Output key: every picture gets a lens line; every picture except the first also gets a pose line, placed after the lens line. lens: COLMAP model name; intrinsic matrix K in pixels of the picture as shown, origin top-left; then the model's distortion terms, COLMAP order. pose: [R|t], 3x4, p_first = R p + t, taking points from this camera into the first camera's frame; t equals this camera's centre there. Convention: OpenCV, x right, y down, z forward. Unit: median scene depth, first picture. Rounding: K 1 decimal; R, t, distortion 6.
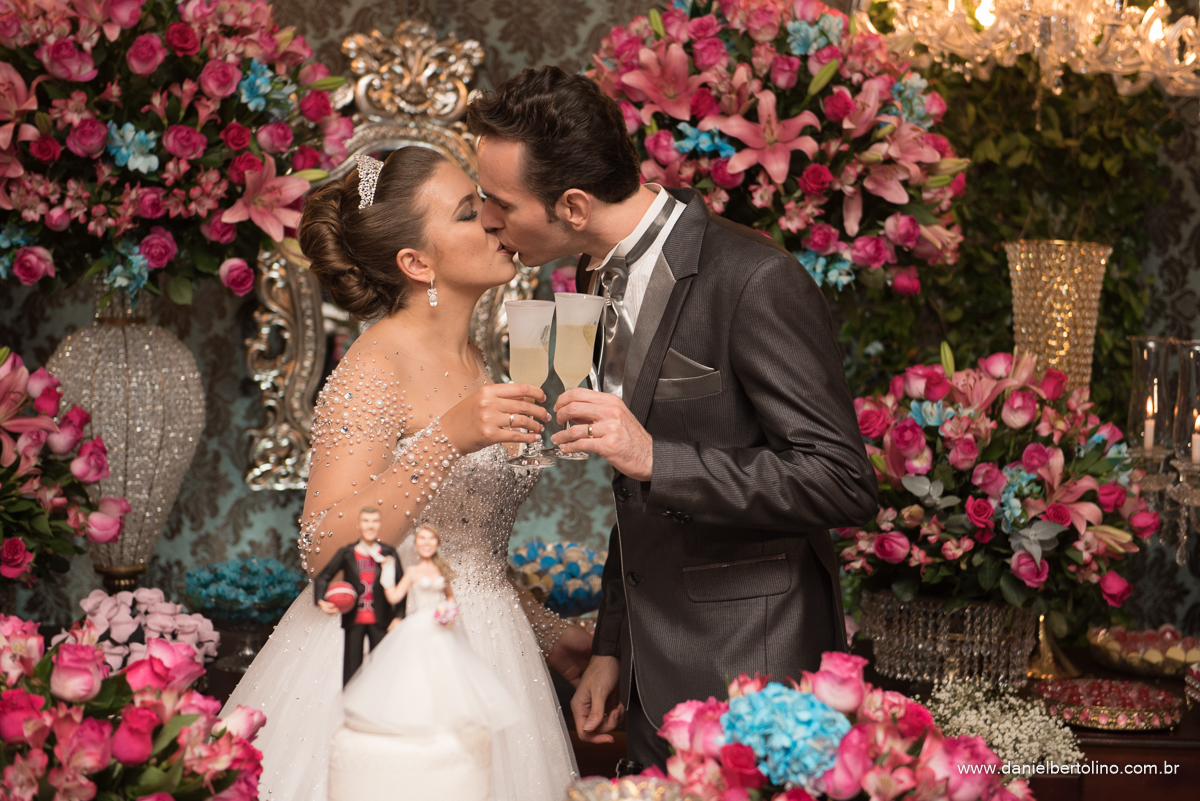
lens RADIAL K [[2293.7, 0, 600.0], [0, 2293.7, 400.5], [0, 0, 1]] dist [0.152227, -0.444112]
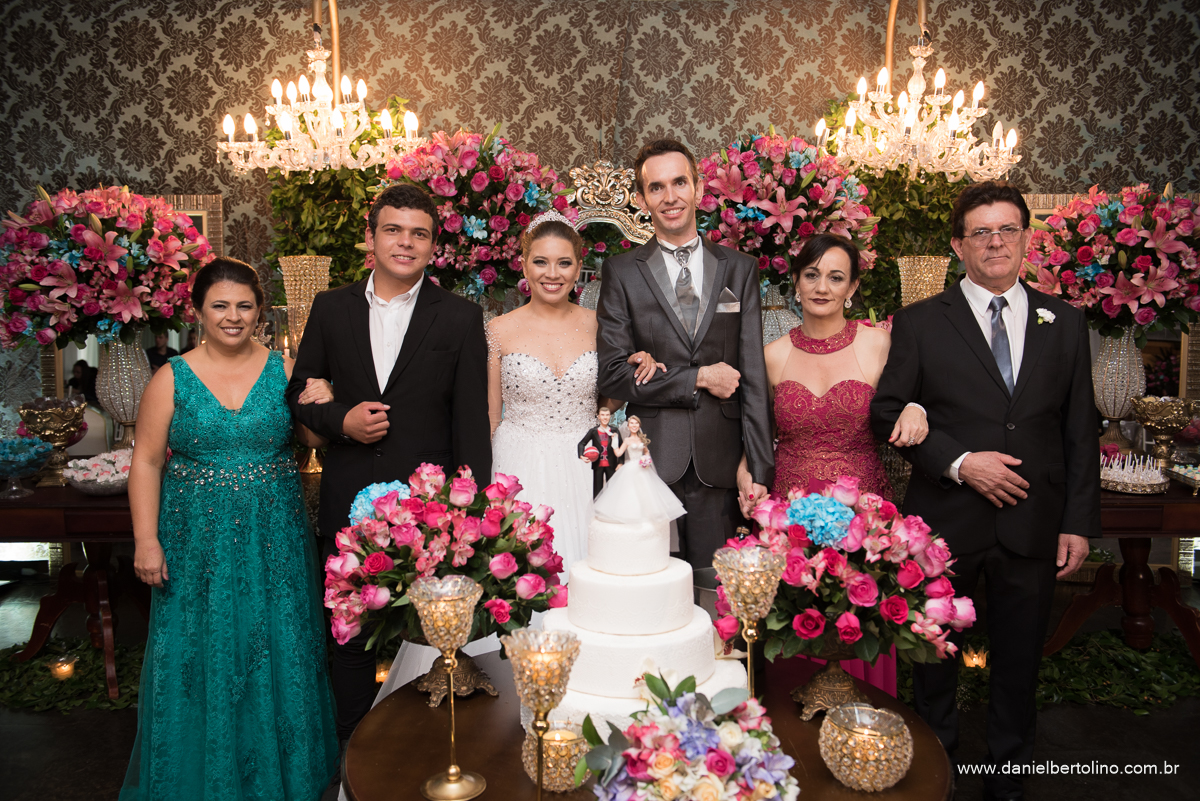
lens RADIAL K [[1024.1, 0, 600.0], [0, 1024.1, 400.5], [0, 0, 1]] dist [0.002791, -0.000301]
pose [[0.996614, -0.024646, -0.078441, -0.020674], [0.029807, 0.997419, 0.065325, -0.010195], [0.076628, -0.067442, 0.994776, 0.075947]]
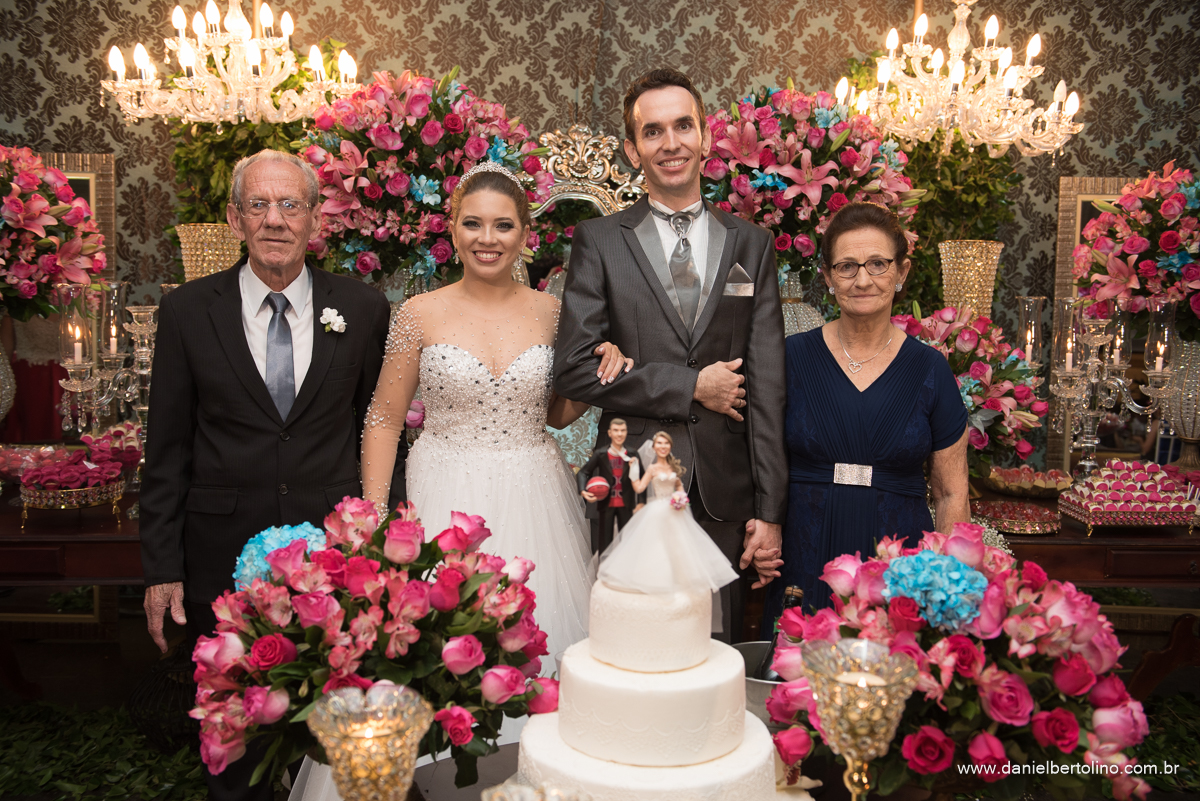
lens RADIAL K [[1066.7, 0, 600.0], [0, 1066.7, 400.5], [0, 0, 1]] dist [0.008960, 0.003084]
pose [[0.999381, -0.012254, -0.032989, -0.053100], [0.014059, 0.998385, 0.055040, 0.000850], [0.032262, -0.055469, 0.997939, 0.229112]]
